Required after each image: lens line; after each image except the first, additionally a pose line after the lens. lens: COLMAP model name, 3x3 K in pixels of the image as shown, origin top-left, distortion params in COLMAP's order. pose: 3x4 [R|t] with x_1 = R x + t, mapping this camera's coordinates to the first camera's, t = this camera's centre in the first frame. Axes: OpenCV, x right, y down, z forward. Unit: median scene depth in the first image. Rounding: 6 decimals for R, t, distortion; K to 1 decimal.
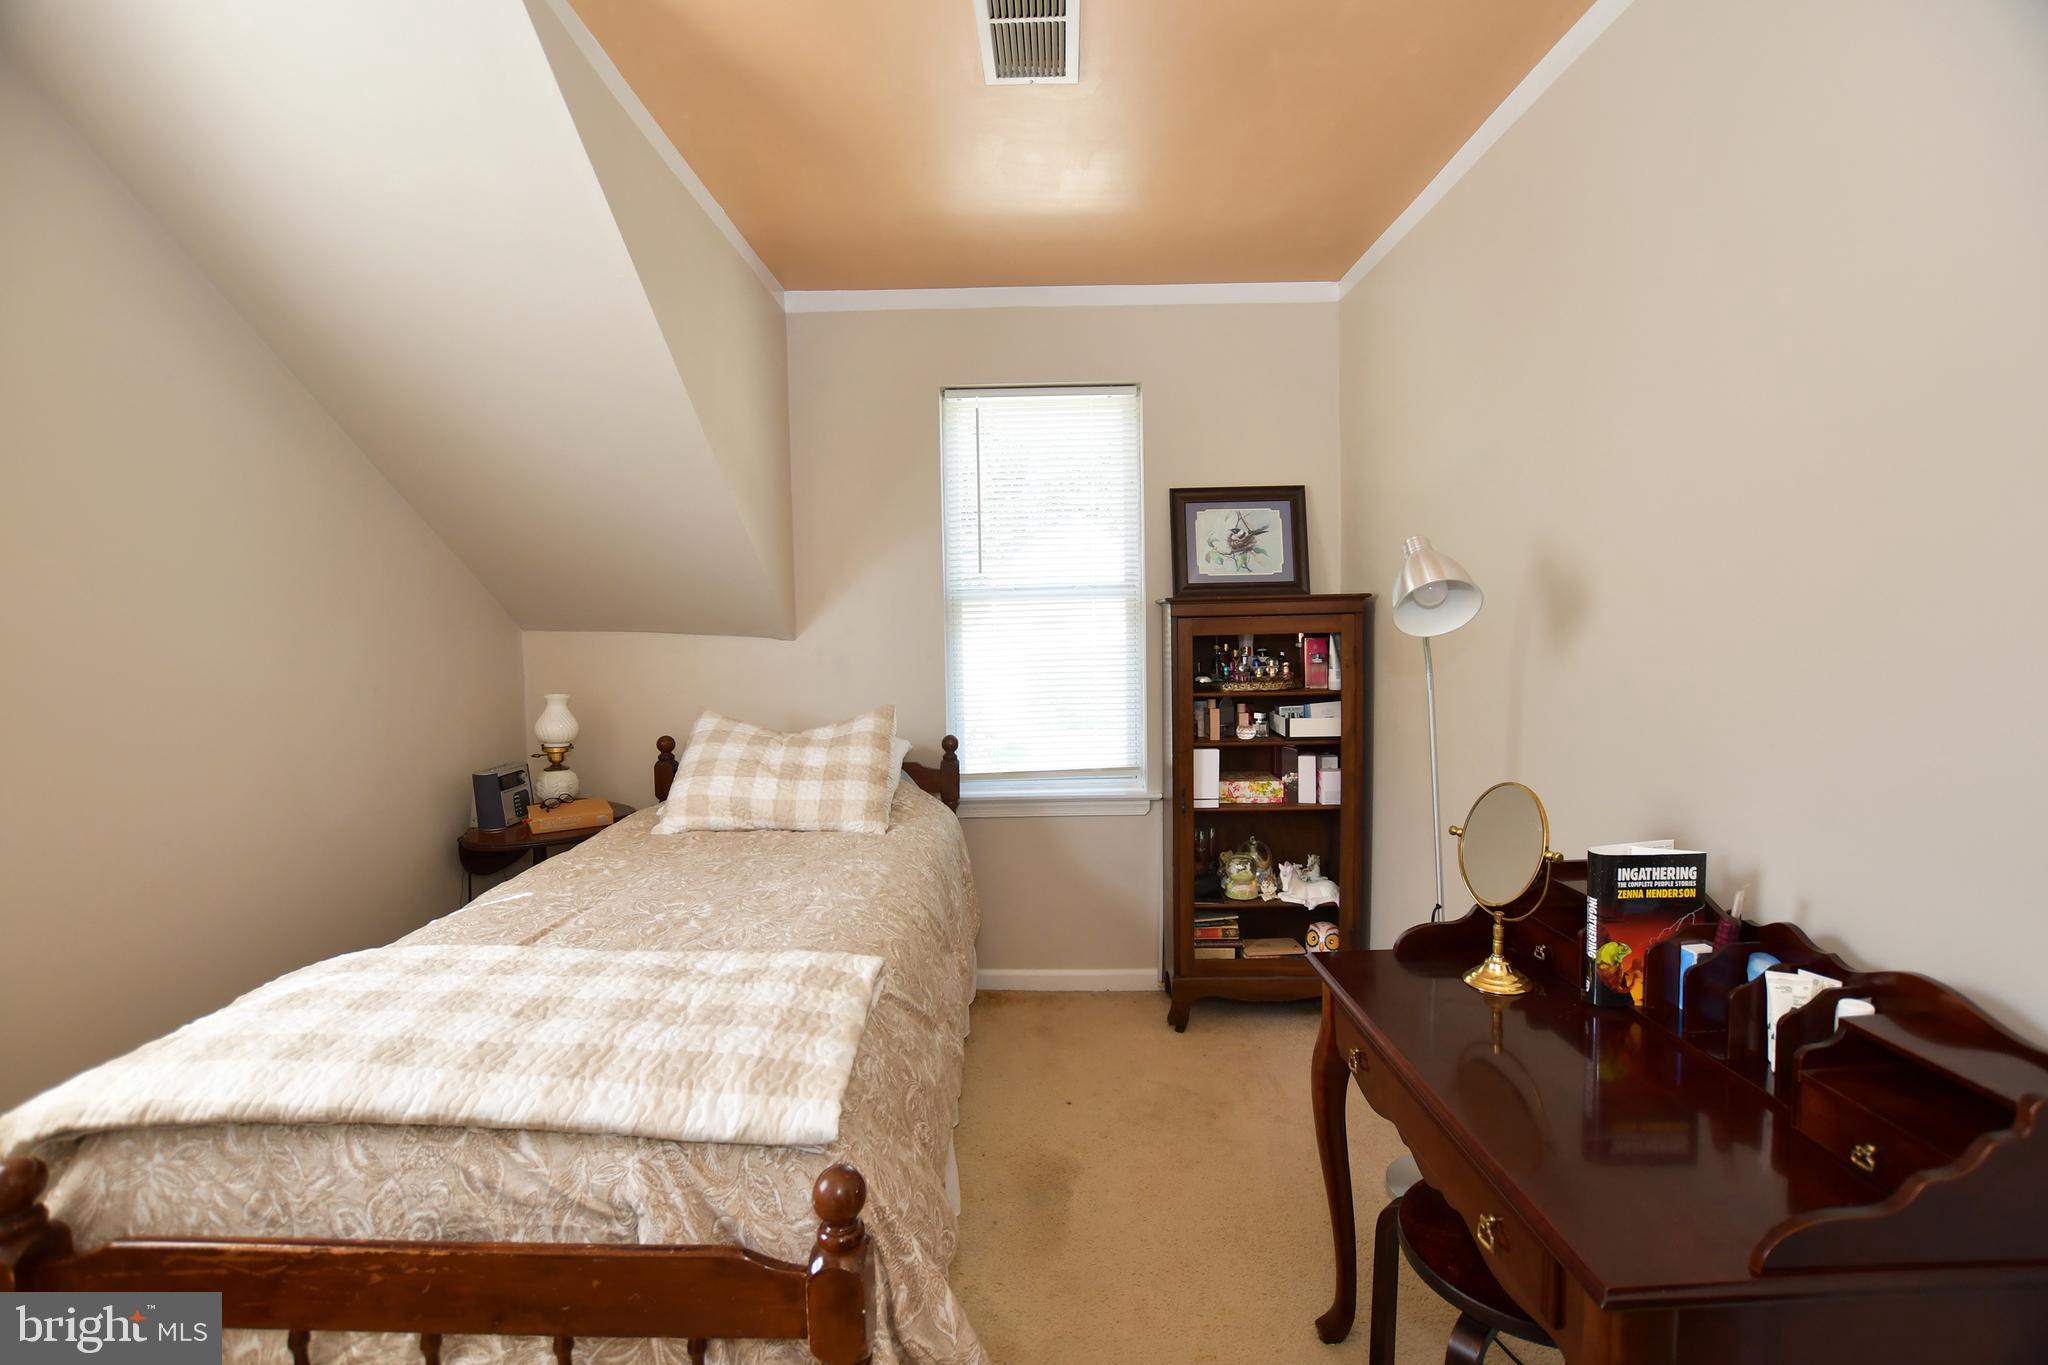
lens RADIAL K [[902.0, 0, 1016.6], [0, 902.0, 677.1], [0, 0, 1]] dist [-0.029906, 0.004167]
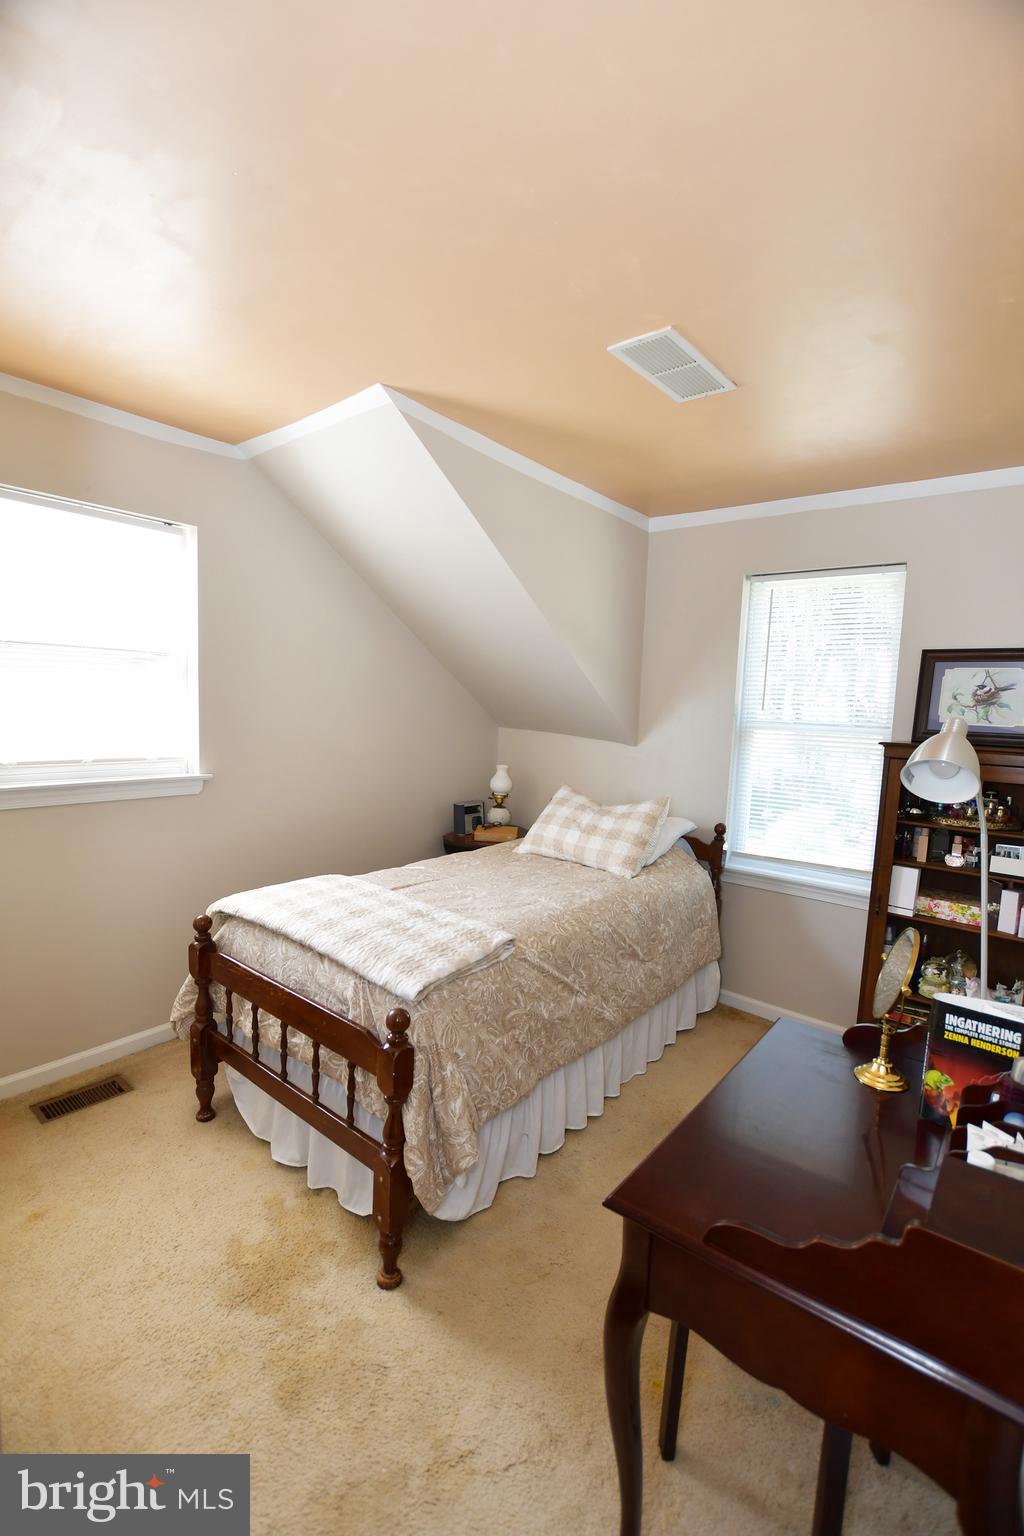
lens RADIAL K [[676.5, 0, 511.4], [0, 676.5, 770.3], [0, 0, 1]] dist [-0.029906, 0.004167]
pose [[0.781176, 0.111514, -0.614271, 0.444960], [-0.096175, 0.993668, 0.058082, -0.069132], [0.616858, 0.013705, 0.786955, -0.059909]]
